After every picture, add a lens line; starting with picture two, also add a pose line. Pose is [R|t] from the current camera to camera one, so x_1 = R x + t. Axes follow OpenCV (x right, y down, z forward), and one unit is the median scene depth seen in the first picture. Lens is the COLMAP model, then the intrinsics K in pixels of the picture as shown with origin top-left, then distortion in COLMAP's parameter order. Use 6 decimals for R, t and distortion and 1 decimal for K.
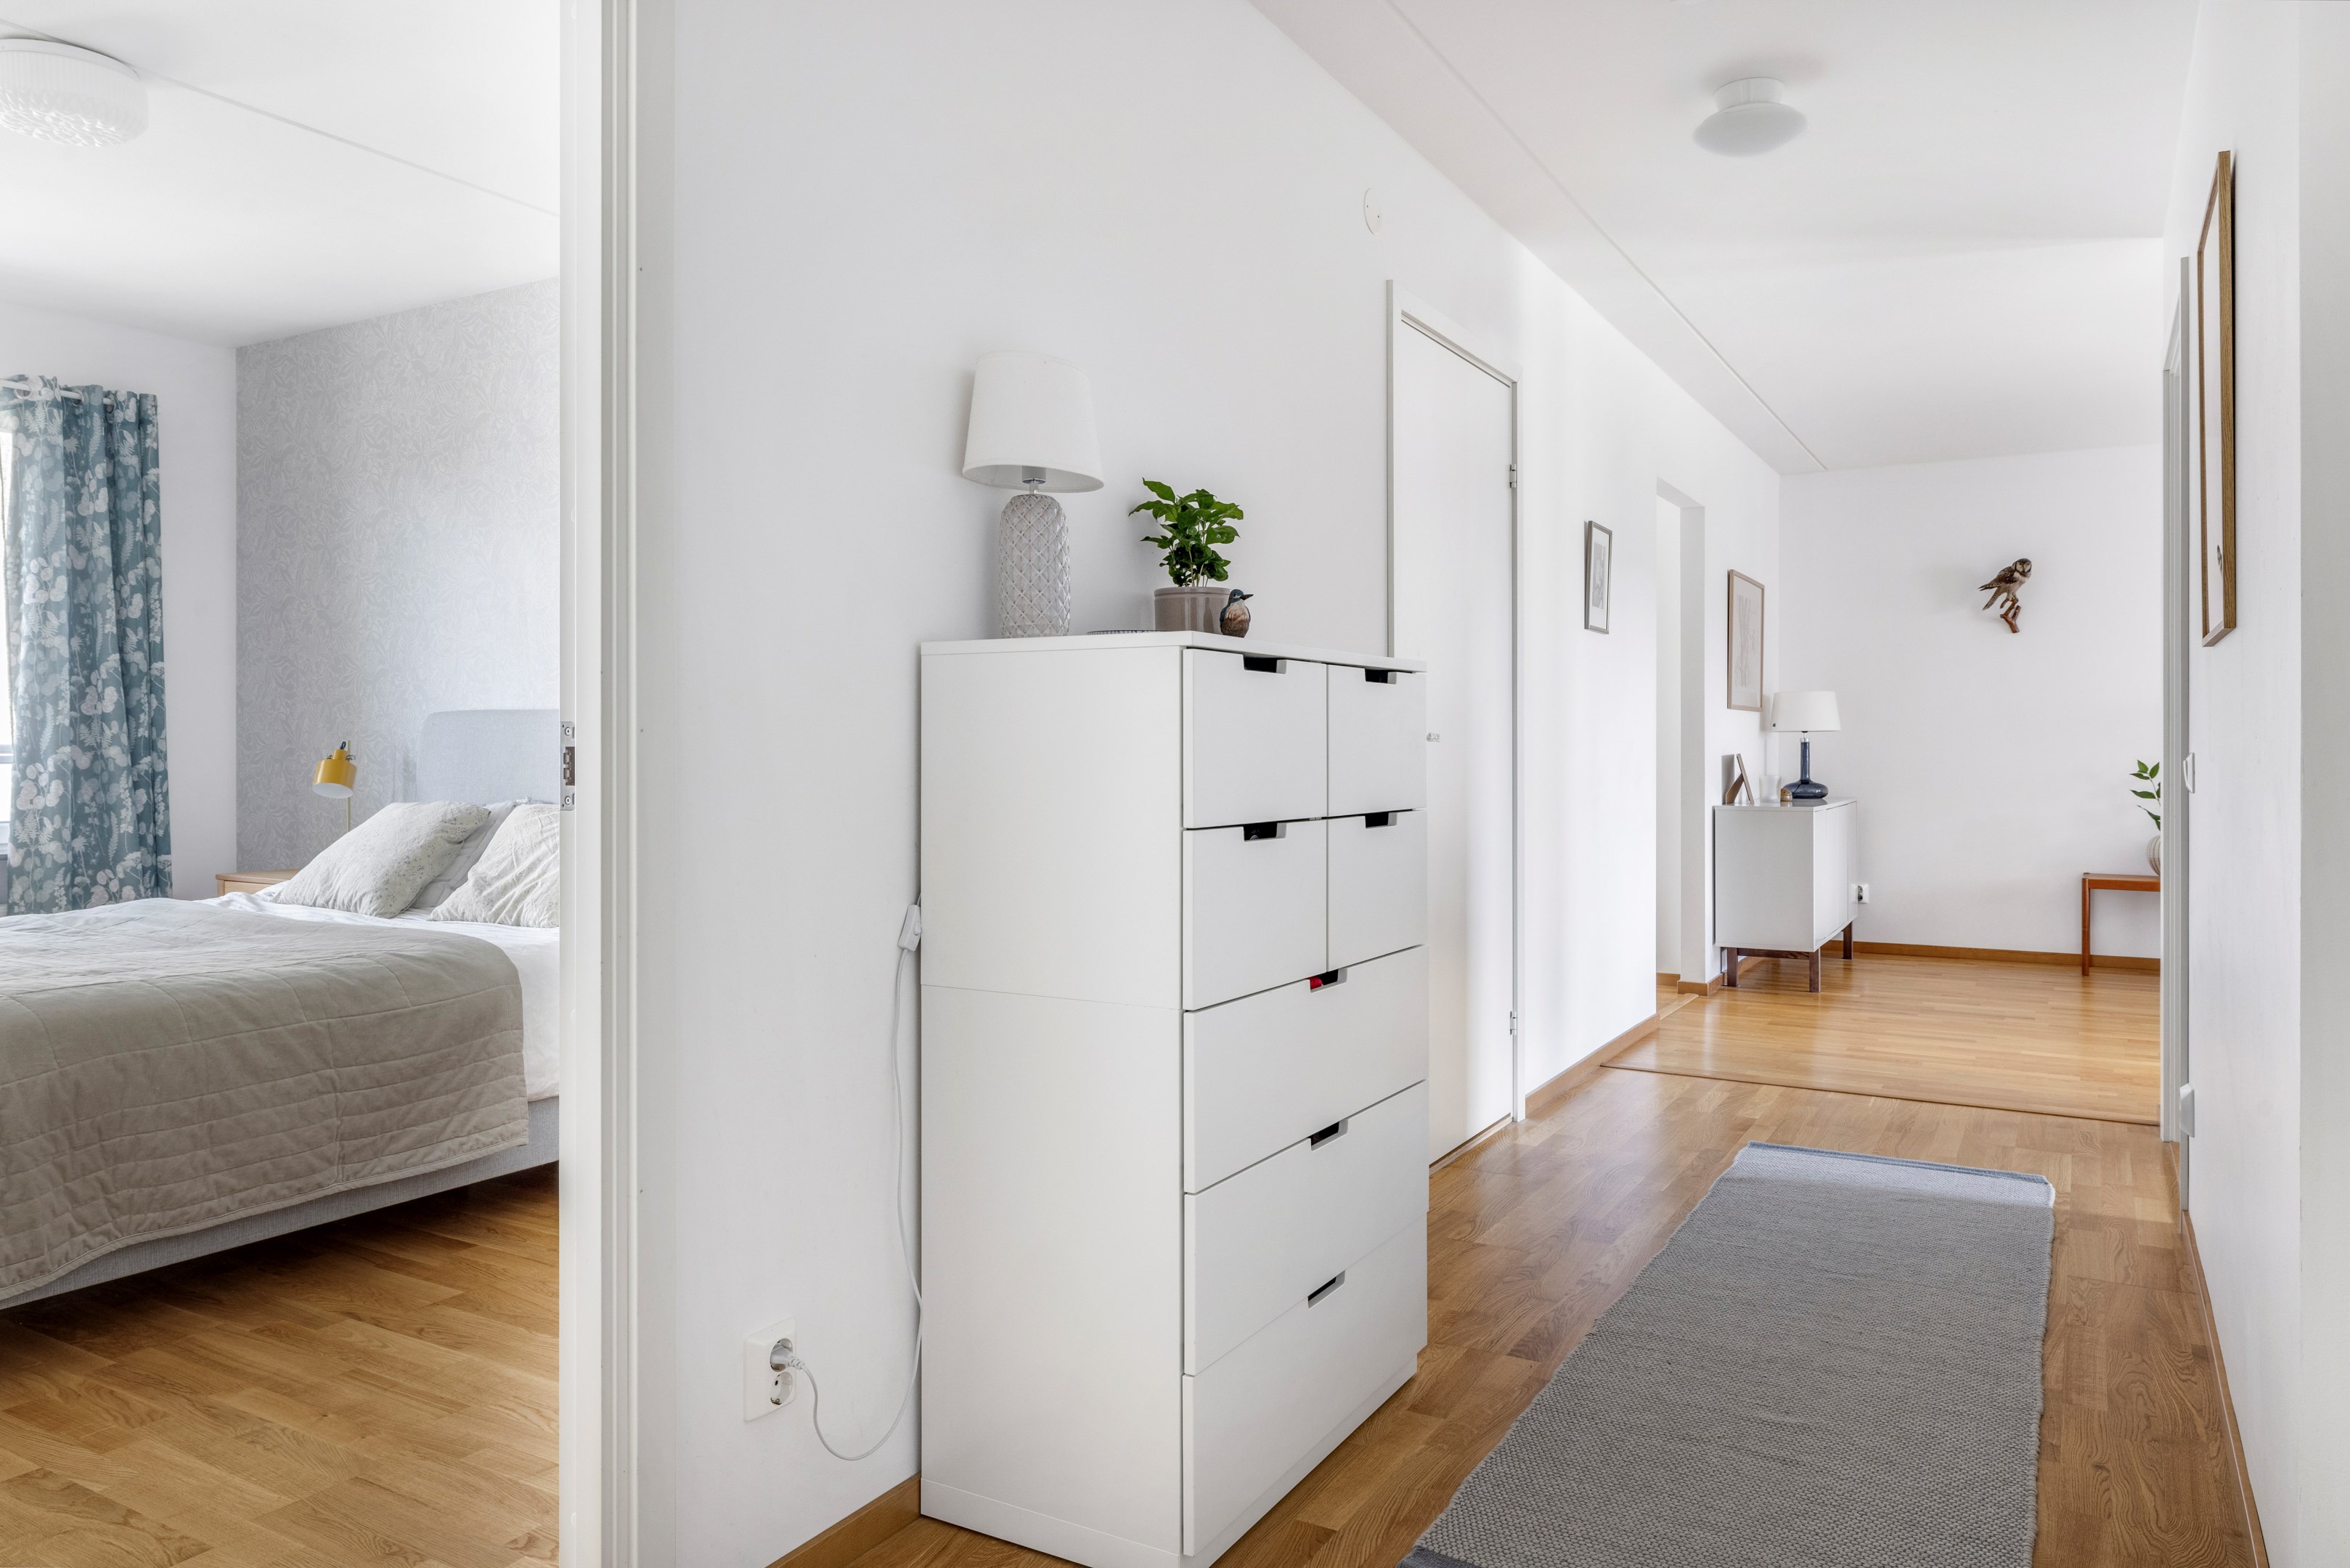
lens RADIAL K [[1591.3, 0, 1202.1], [0, 1591.3, 747.1], [0, 0, 1]] dist [-0.002101, 0.005407]
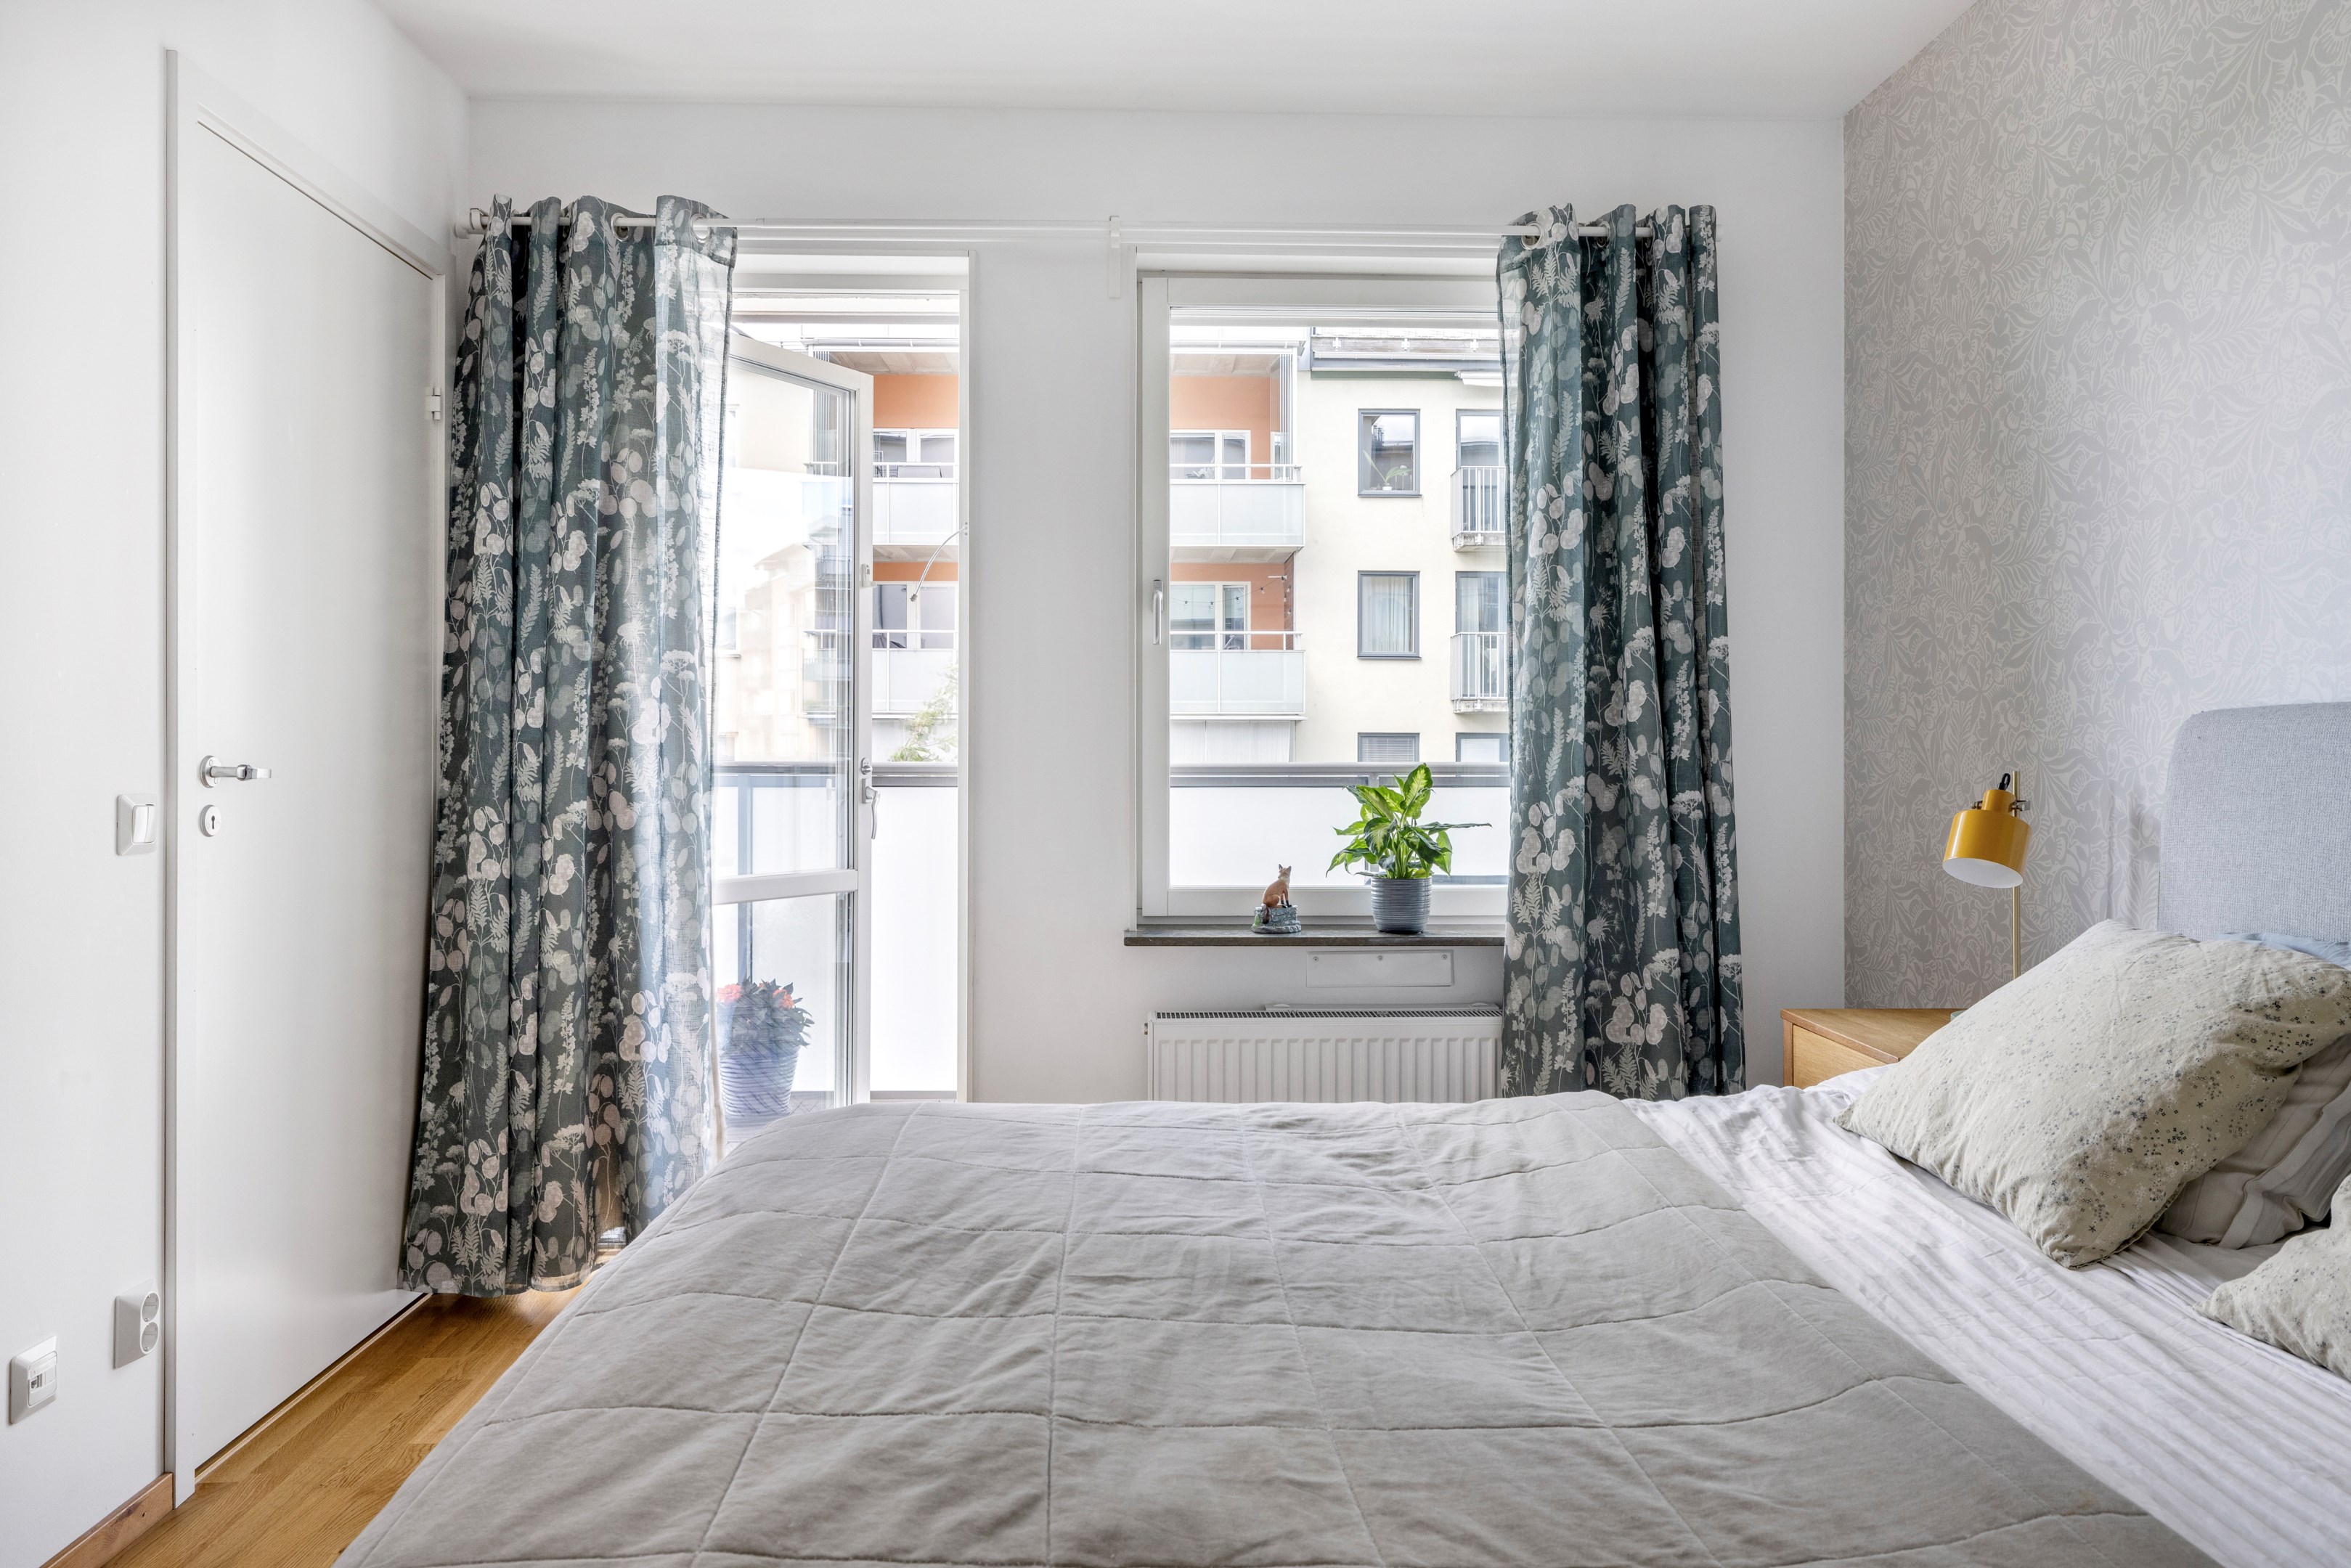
lens RADIAL K [[1591.9, 0, 1173.4], [0, 1591.9, 750.1], [0, 0, 1]] dist [-0.002101, 0.005407]
pose [[0.532914, 0.000106, -0.846170, -0.297674], [0.000271, 1.000000, 0.000296, -0.012716], [0.846170, -0.000387, 0.532914, 0.596117]]
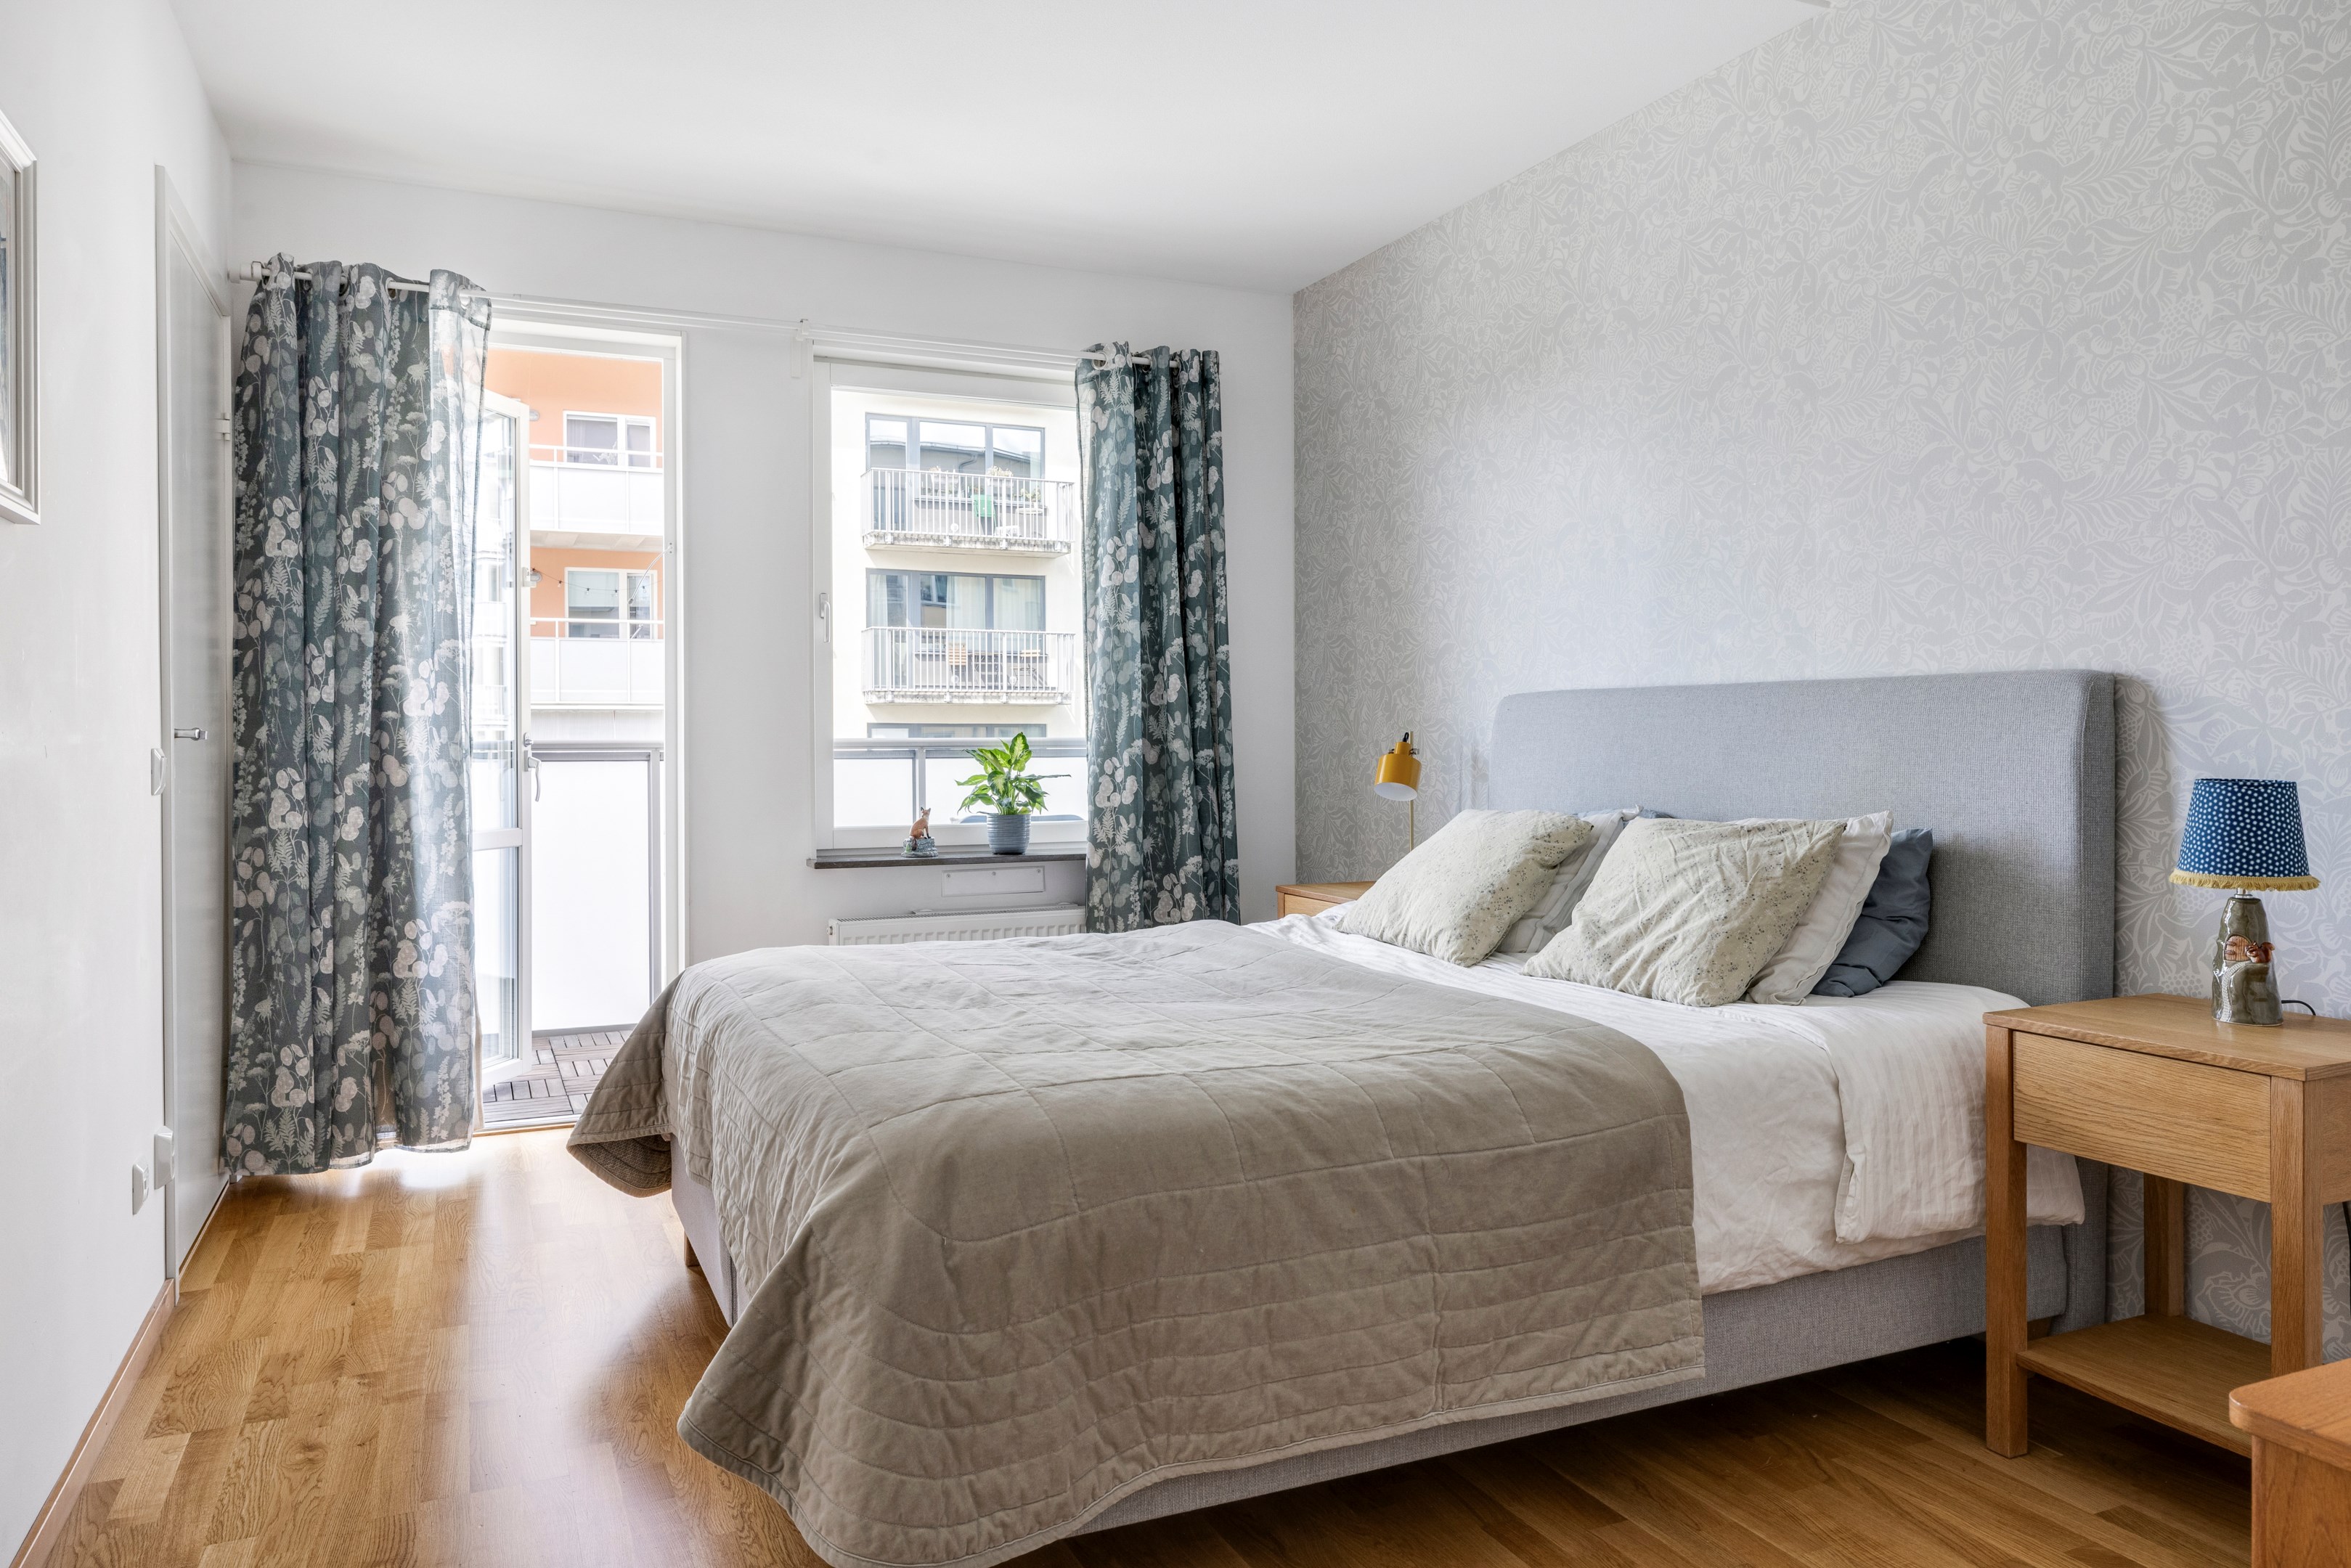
lens RADIAL K [[1591.9, 0, 1179.9], [0, 1591.9, 763.1], [0, 0, 1]] dist [-0.002101, 0.005407]
pose [[0.816280, 0.003900, -0.577644, -0.181602], [0.005117, 0.999889, 0.013981, 0.000475], [0.577634, -0.014368, 0.816169, 0.295289]]
